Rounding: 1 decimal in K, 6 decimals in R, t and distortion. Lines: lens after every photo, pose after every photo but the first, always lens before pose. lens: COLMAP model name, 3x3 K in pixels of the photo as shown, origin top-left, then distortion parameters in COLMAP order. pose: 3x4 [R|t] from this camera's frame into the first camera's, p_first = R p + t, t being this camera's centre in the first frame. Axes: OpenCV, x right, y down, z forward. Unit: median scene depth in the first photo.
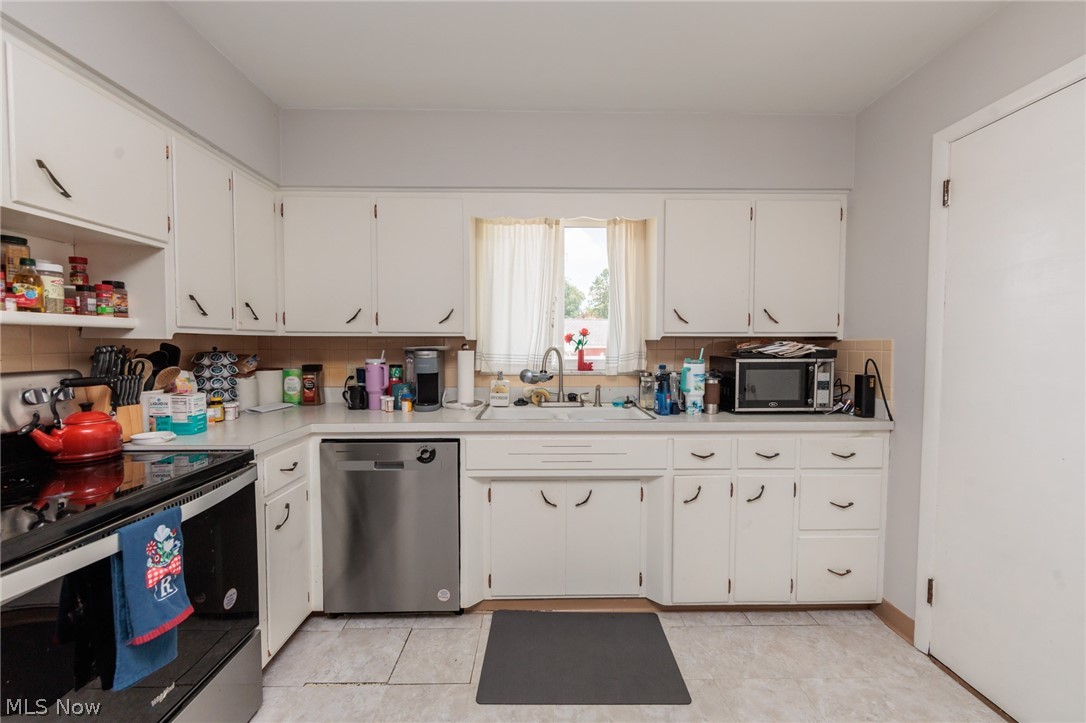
lens RADIAL K [[423.9, 0, 539.3], [0, 423.9, 362.8], [0, 0, 1]] dist [-0.007803, 0.000750]
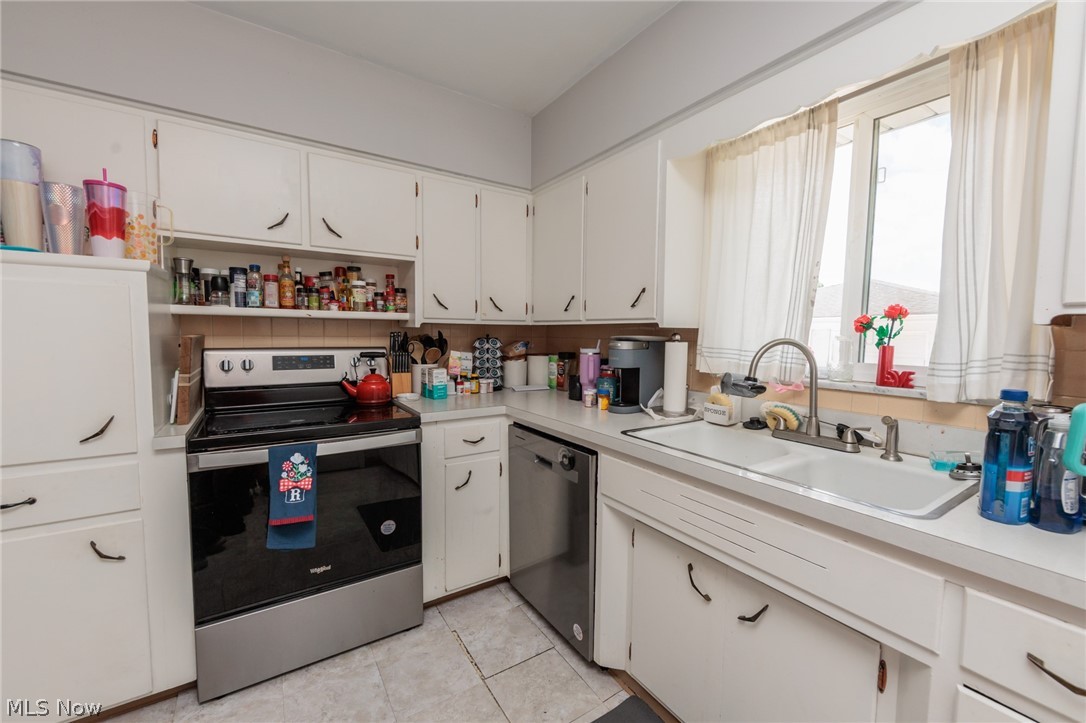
lens RADIAL K [[423.9, 0, 539.9], [0, 423.9, 362.1], [0, 0, 1]] dist [-0.007803, 0.000750]
pose [[0.541133, 0.061850, -0.838659, 0.399961], [-0.047715, 0.997943, 0.042809, -0.017143], [0.839582, 0.016851, 0.542971, 0.467847]]
